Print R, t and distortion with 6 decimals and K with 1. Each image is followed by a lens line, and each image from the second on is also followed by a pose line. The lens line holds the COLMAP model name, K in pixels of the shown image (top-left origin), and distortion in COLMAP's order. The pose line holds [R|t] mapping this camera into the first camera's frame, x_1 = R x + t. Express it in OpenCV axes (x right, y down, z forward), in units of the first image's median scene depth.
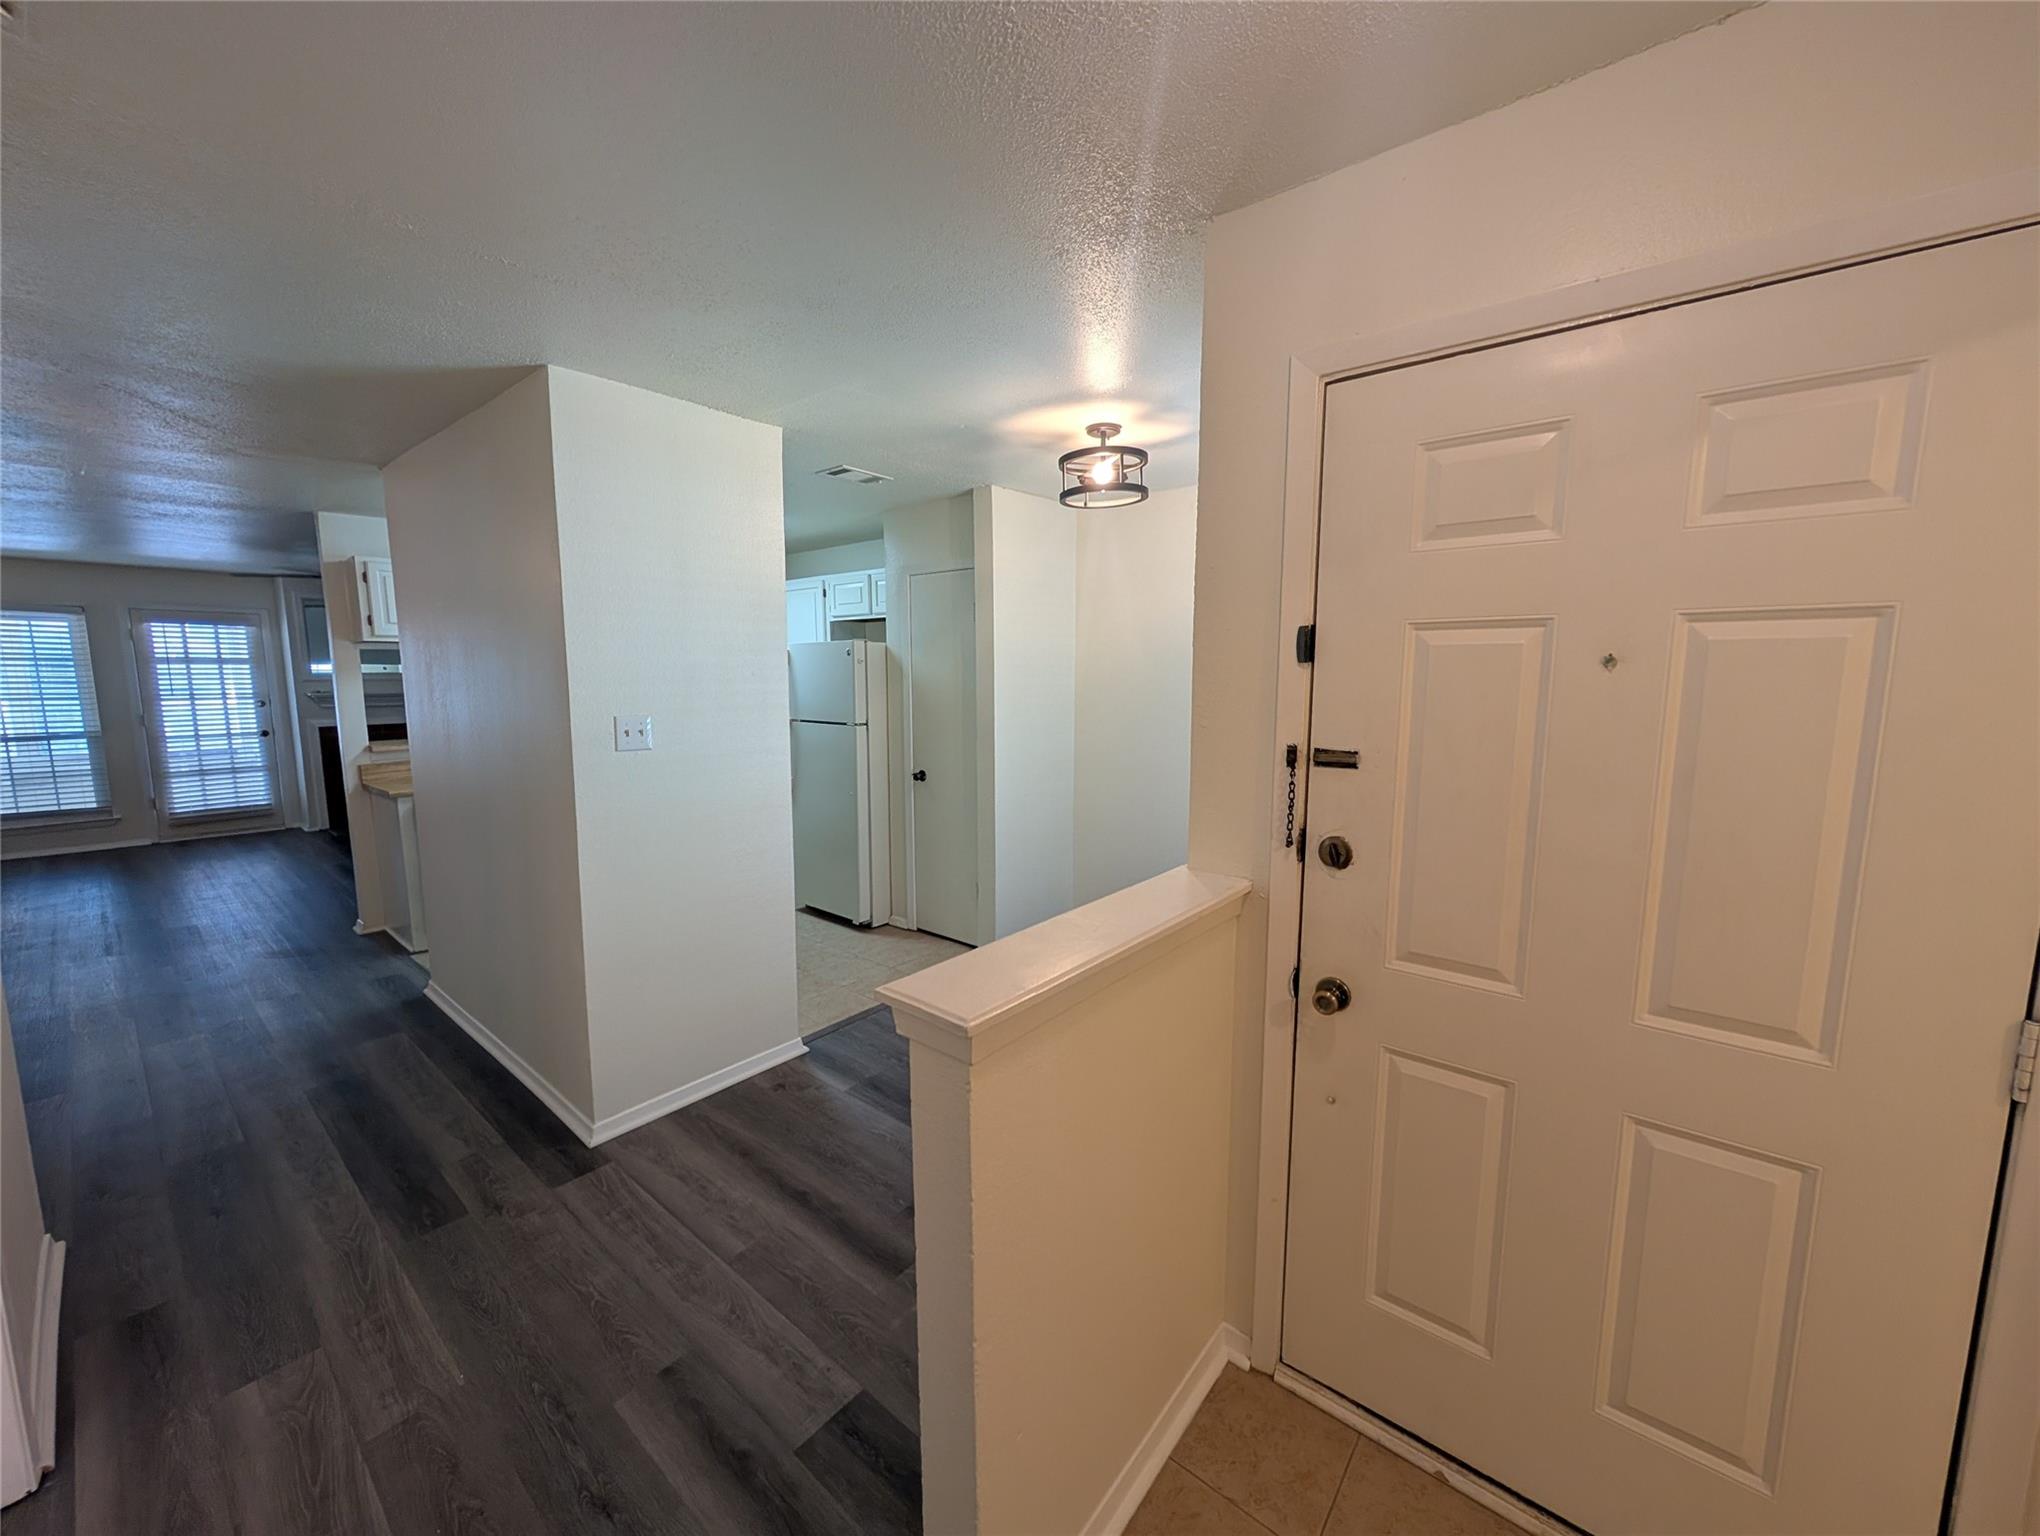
lens RADIAL K [[773.8, 0, 1016.5], [0, 773.8, 767.2], [0, 0, 1]] dist [-0.000548, 0.000261]
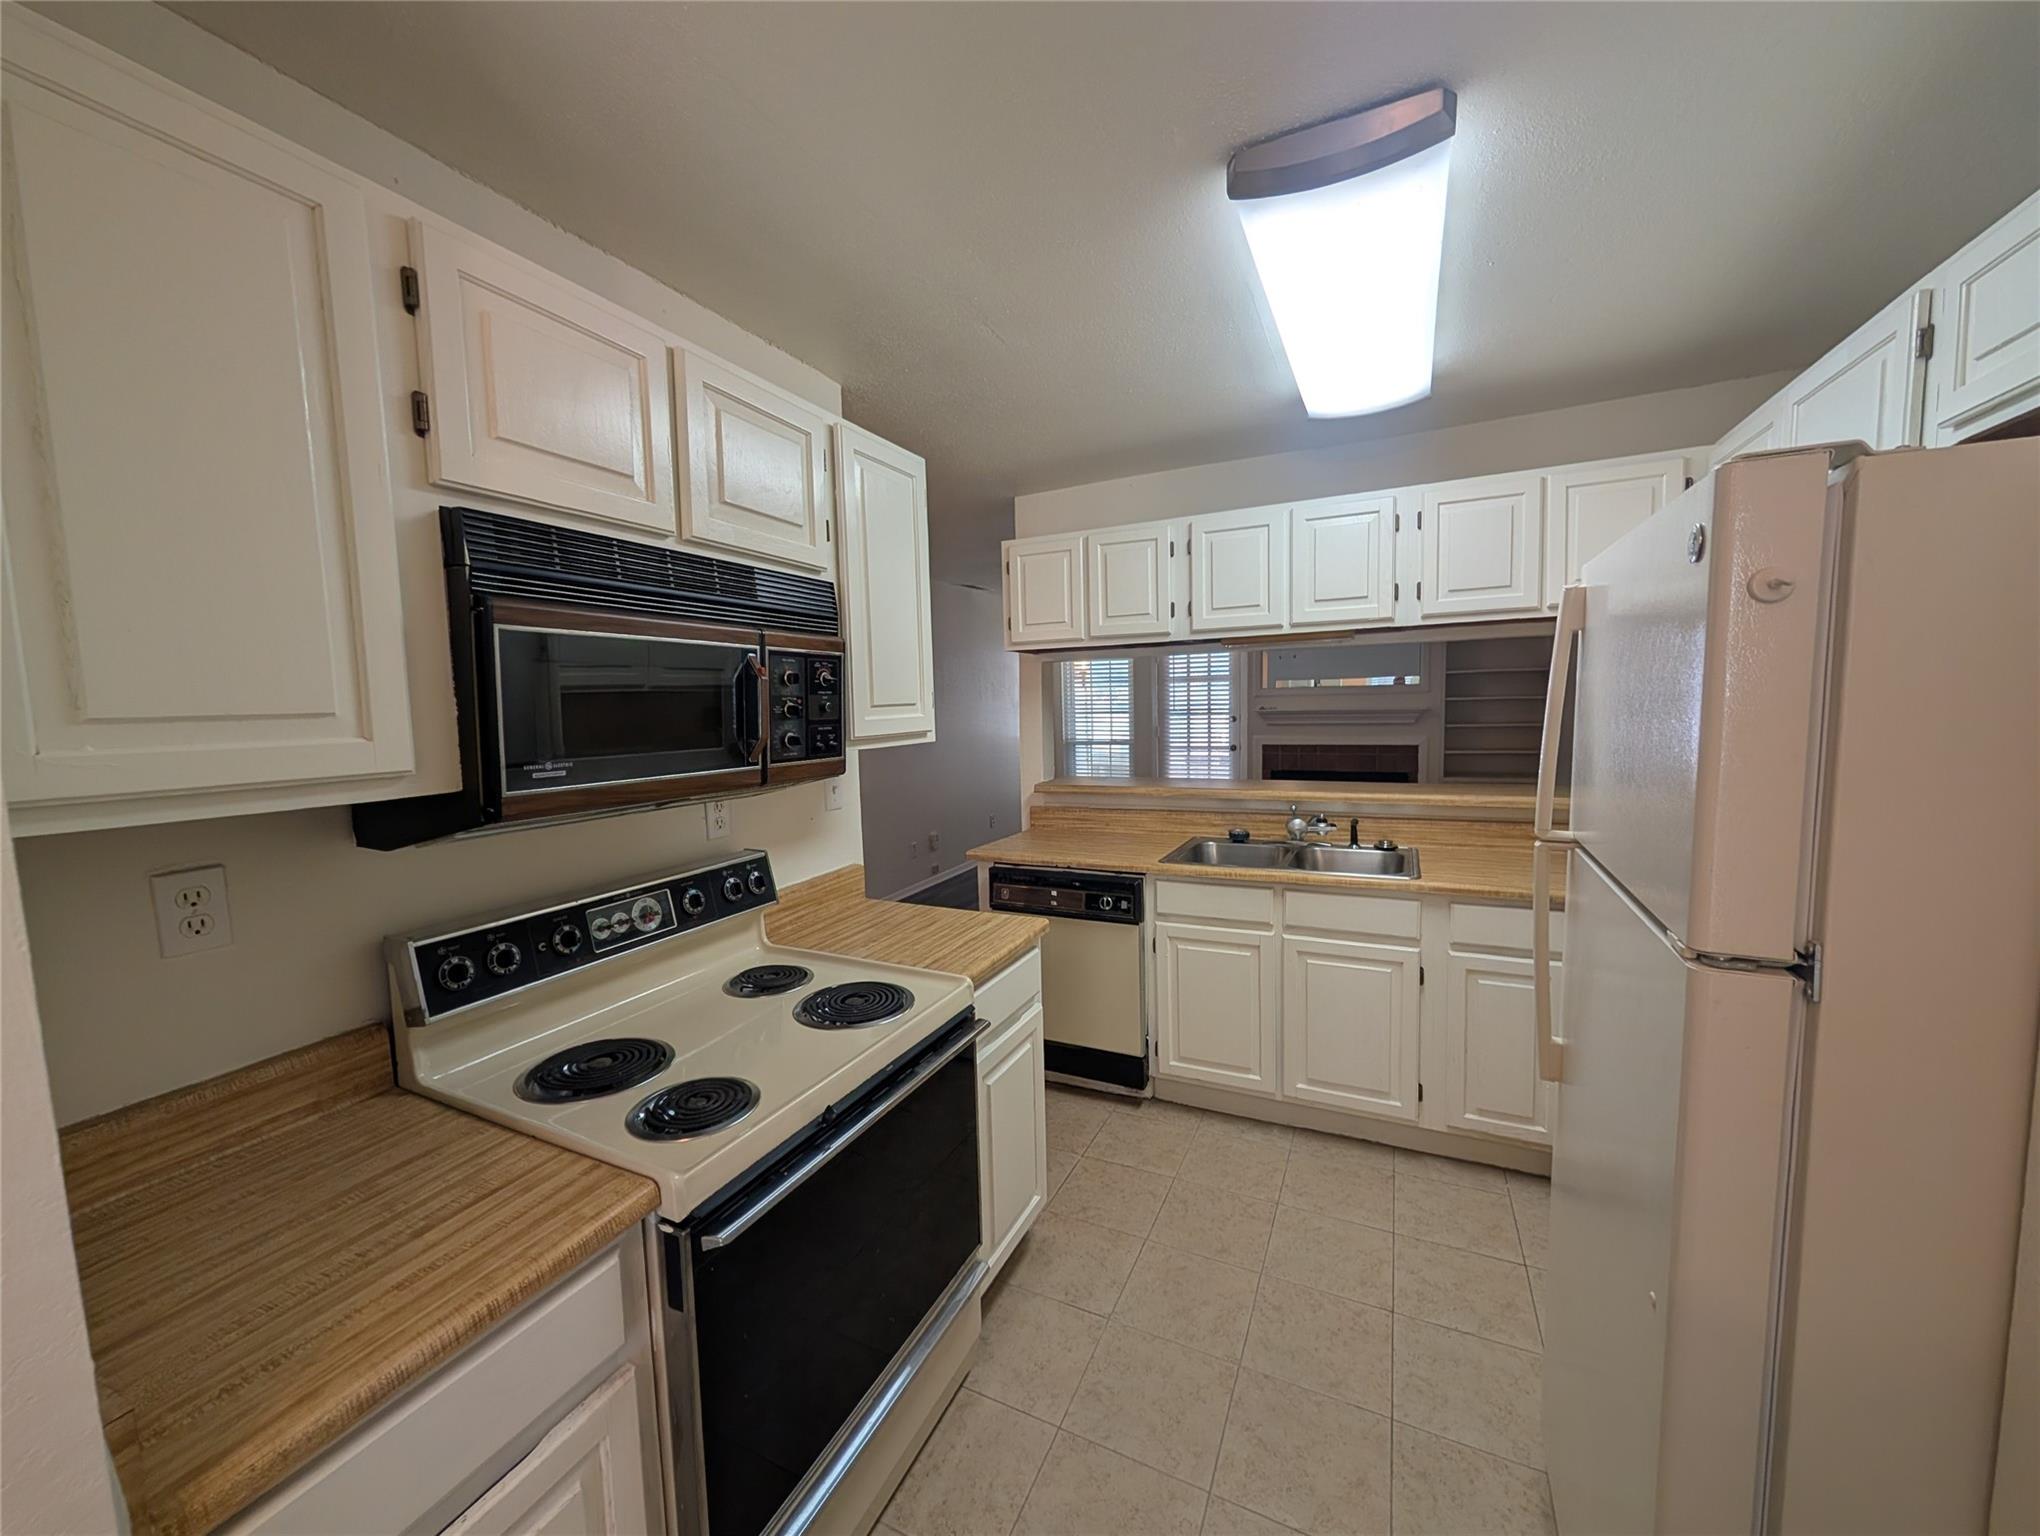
lens RADIAL K [[773.8, 0, 1016.5], [0, 773.8, 767.2], [0, 0, 1]] dist [-0.000548, 0.000261]
pose [[0.231316, 0.083058, -0.969327, -0.048487], [-0.092029, 0.993749, 0.063189, -0.060669], [0.968516, 0.074590, 0.237514, 0.515013]]
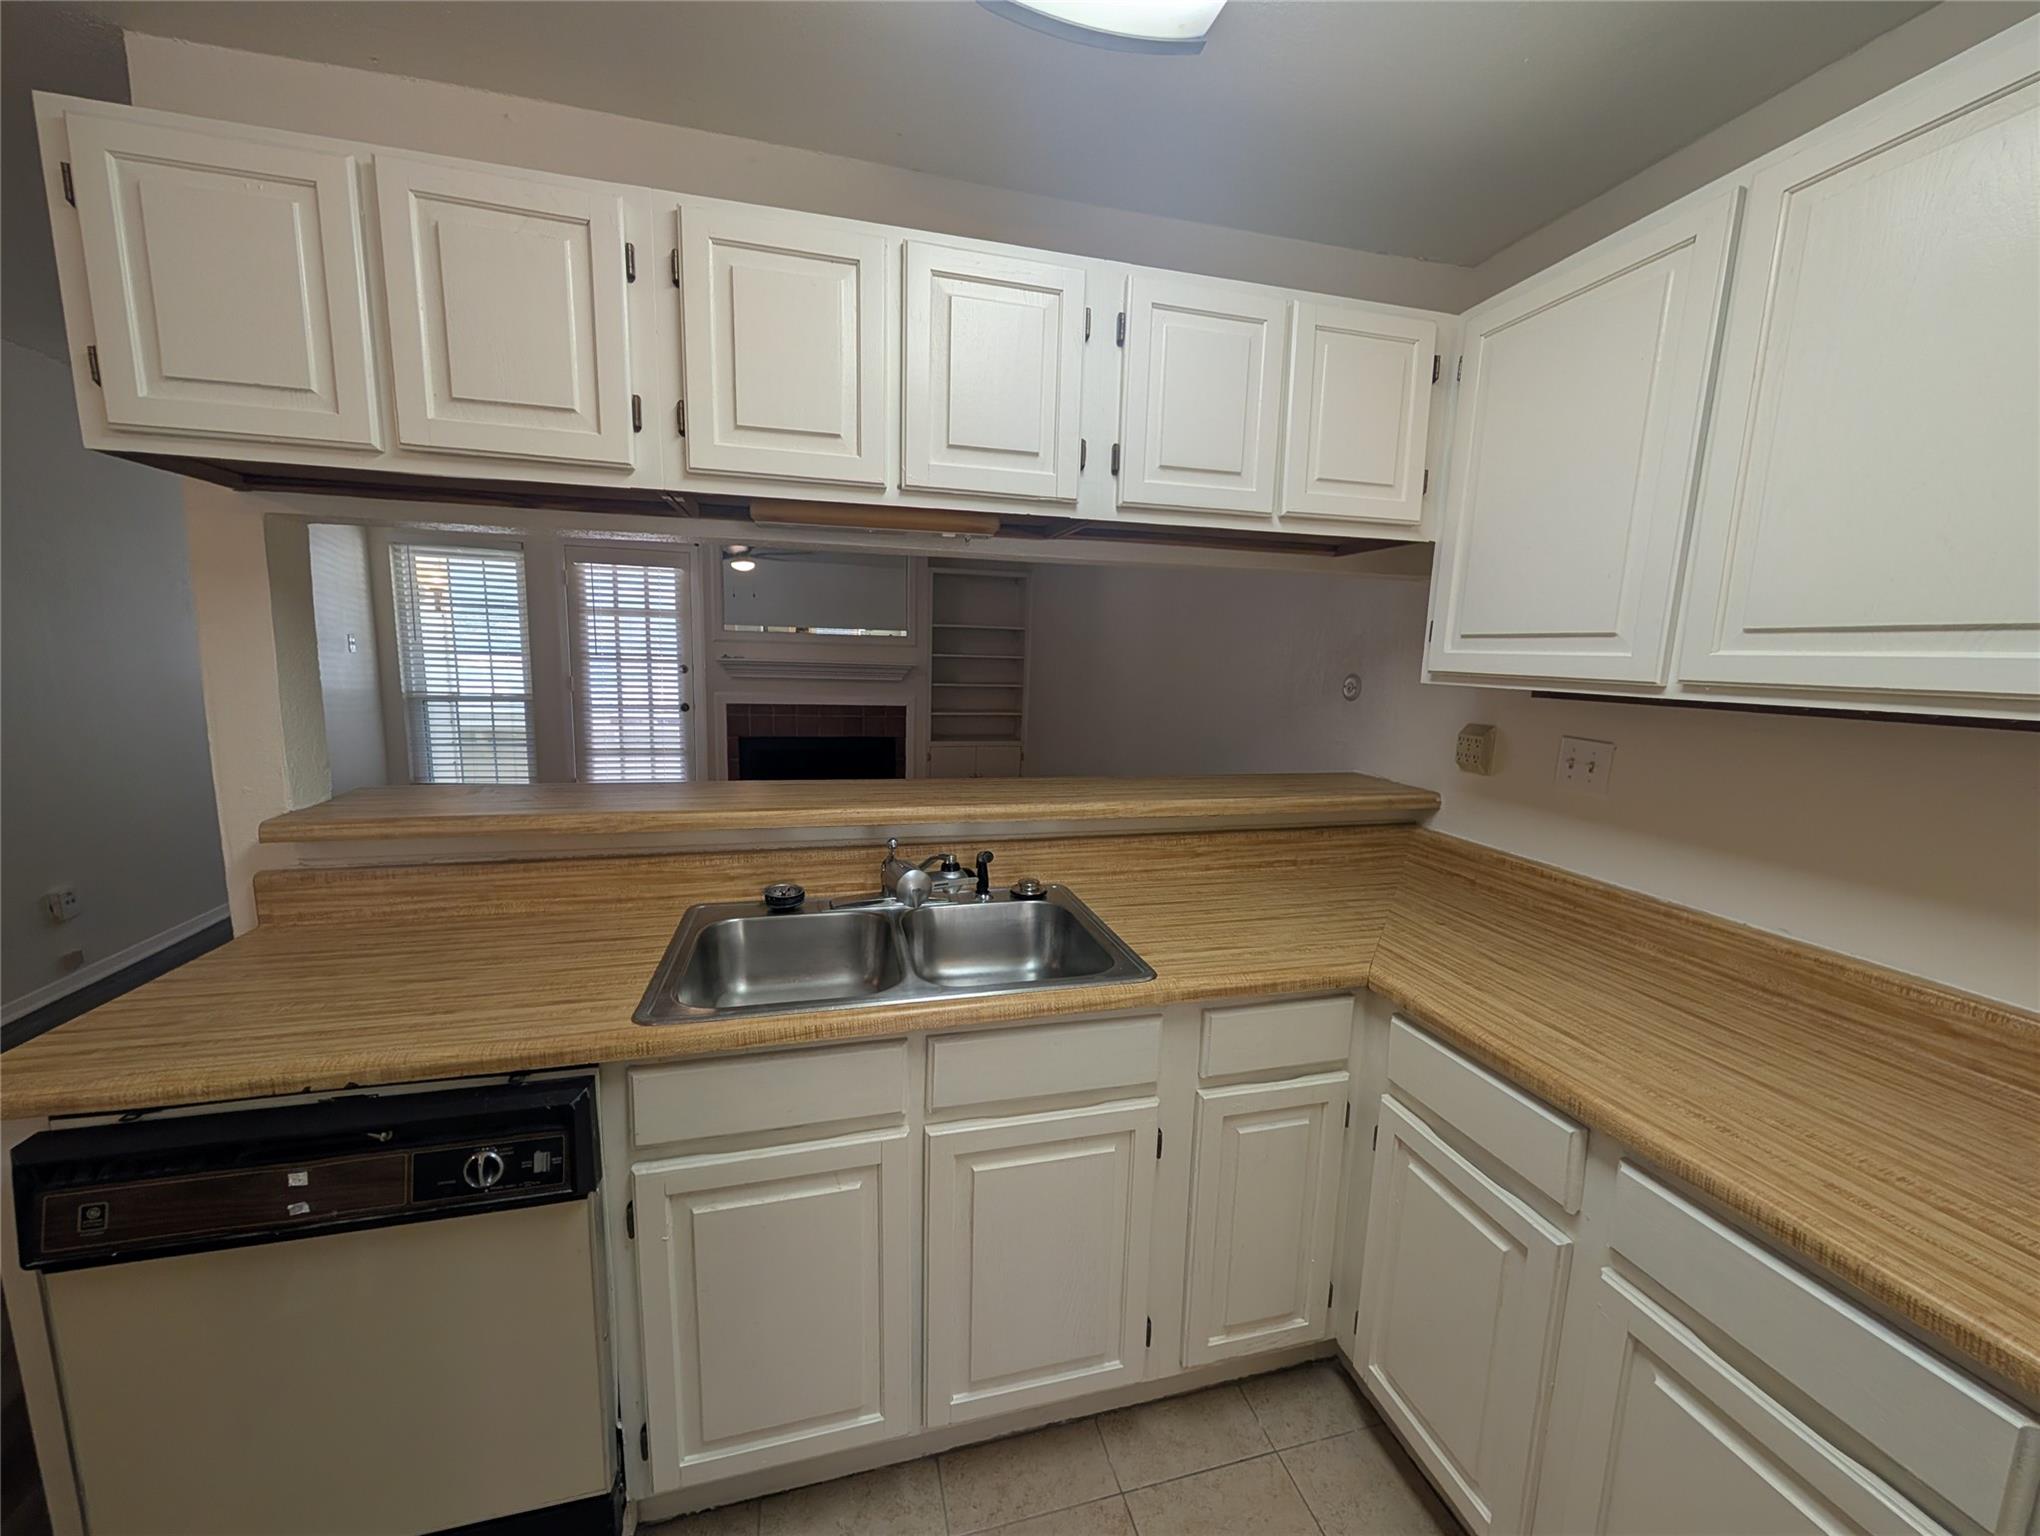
lens RADIAL K [[773.8, 0, 1016.5], [0, 773.8, 767.2], [0, 0, 1]] dist [-0.000548, 0.000261]
pose [[0.808602, 0.114771, -0.577053, -0.261773], [-0.102826, 0.993261, 0.053466, -0.064106], [0.579301, 0.016104, 0.814955, 0.597766]]
